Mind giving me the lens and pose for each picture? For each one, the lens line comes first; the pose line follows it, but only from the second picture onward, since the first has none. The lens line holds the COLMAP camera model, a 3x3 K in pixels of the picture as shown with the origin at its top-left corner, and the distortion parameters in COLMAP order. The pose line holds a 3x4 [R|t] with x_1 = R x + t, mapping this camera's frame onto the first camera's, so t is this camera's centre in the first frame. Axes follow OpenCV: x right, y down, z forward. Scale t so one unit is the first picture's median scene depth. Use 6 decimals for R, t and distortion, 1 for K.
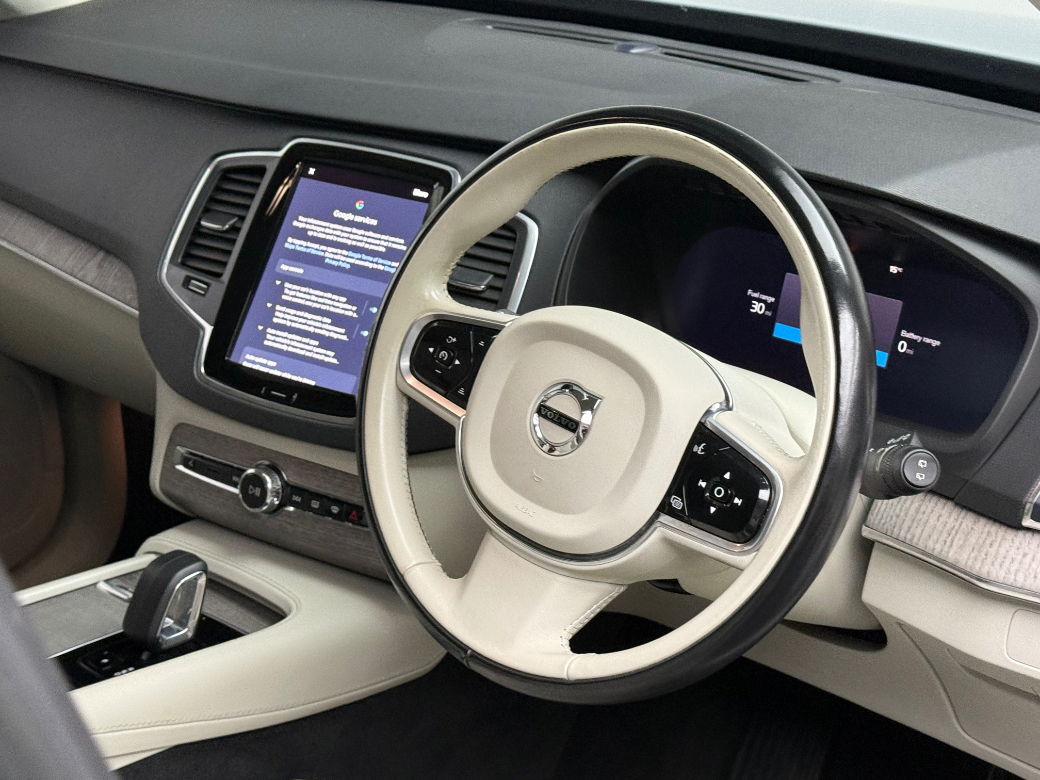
lens RADIAL K [[1639.3, 0, 520.0], [0, 1639.3, 390.0], [0, 0, 1]] dist [0.237926, 0.045314]
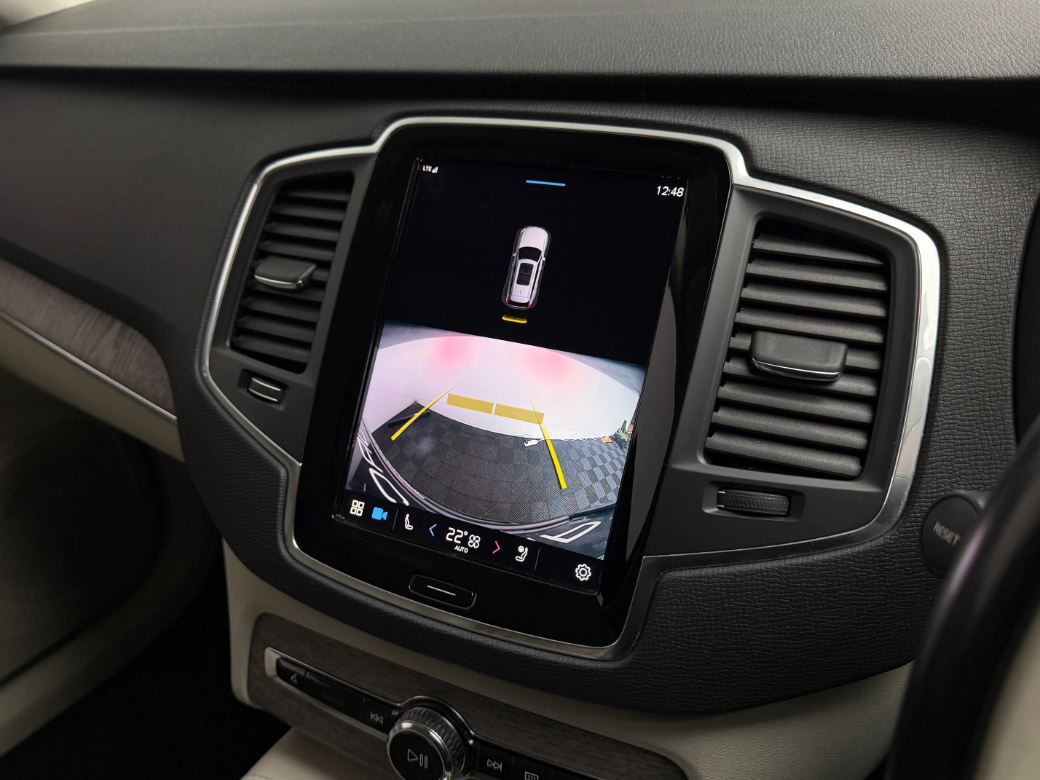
lens RADIAL K [[855.9, 0, 518.2], [0, 855.9, 437.0], [0, 0, 1]] dist [0.066769, -0.149870]
pose [[0.990240, -0.103716, 0.093096, -0.133576], [0.088686, 0.984215, 0.153153, -0.083509], [-0.107511, -0.143402, 0.983808, 0.676199]]
